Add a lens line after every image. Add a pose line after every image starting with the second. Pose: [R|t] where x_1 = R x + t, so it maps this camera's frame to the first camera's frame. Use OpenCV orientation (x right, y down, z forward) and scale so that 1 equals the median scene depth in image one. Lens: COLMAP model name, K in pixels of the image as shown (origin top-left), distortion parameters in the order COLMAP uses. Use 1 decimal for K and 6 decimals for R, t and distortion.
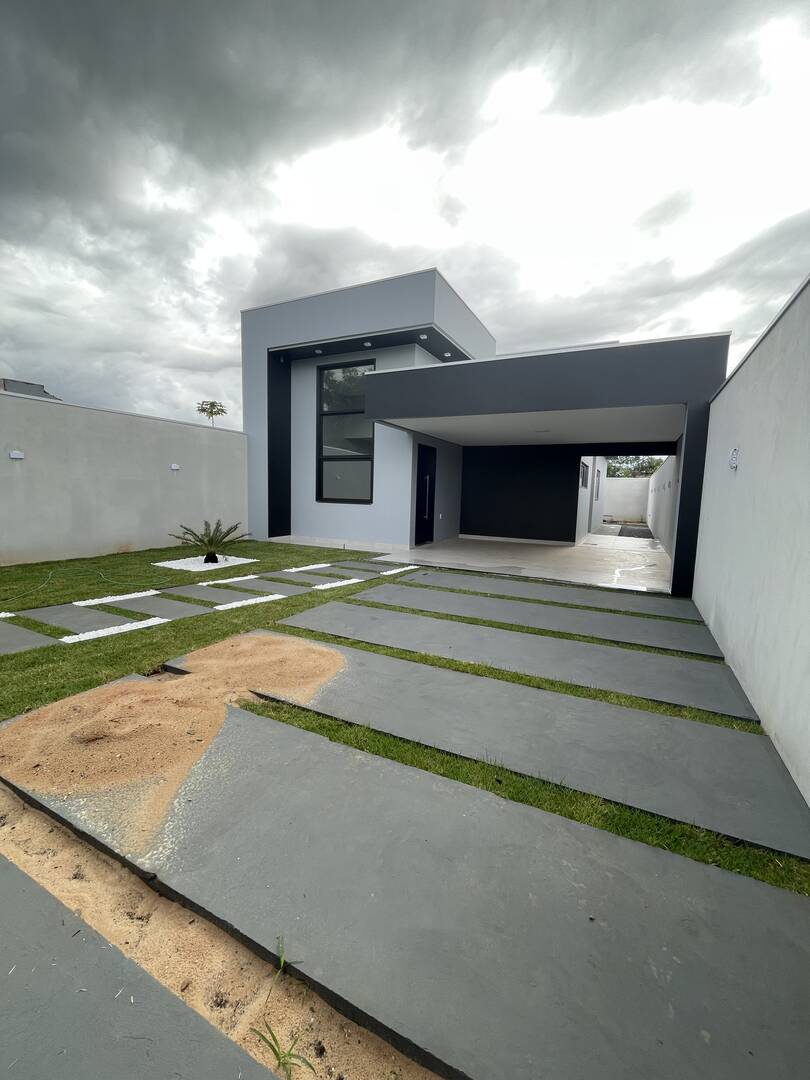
lens RADIAL K [[438.5, 0, 405.0], [0, 438.5, 540.0], [0, 0, 1]] dist [-0.008641, -0.000375]
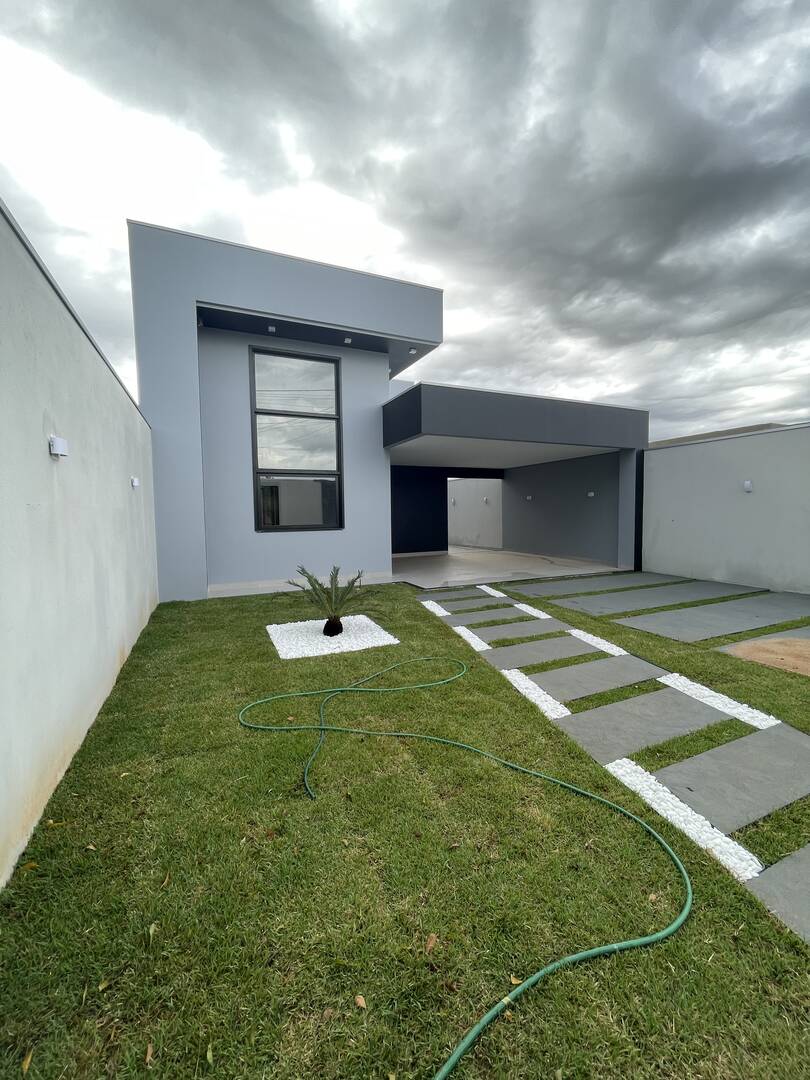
lens RADIAL K [[445.7, 0, 405.0], [0, 445.7, 540.0], [0, 0, 1]] dist [0.017382, -0.000083]
pose [[0.620100, -0.087120, 0.779670, -0.892109], [0.112945, 0.993376, 0.021171, -0.088388], [-0.776350, 0.074932, 0.625832, 0.497771]]
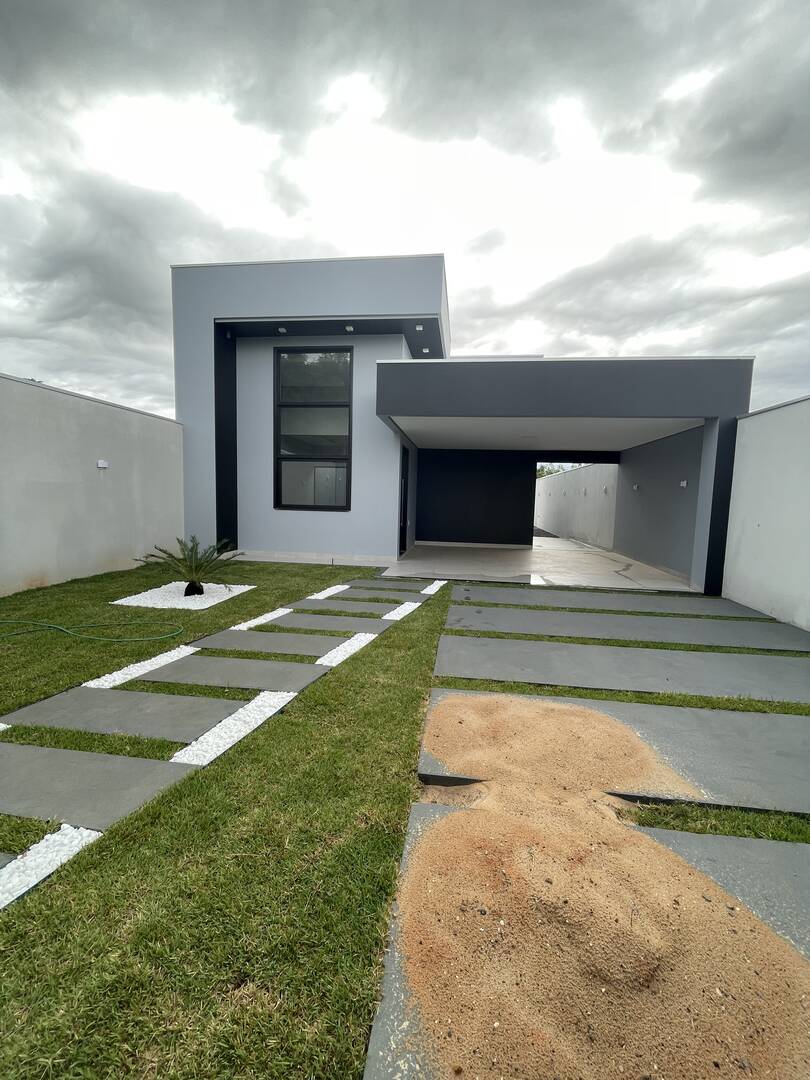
lens RADIAL K [[439.3, 0, 405.0], [0, 439.3, 540.0], [0, 0, 1]] dist [-0.003572, 0.003673]
pose [[0.942076, -0.035119, 0.333556, -0.355683], [0.035369, 0.999360, 0.005326, -0.032885], [-0.333530, 0.006780, 0.942715, 0.173593]]
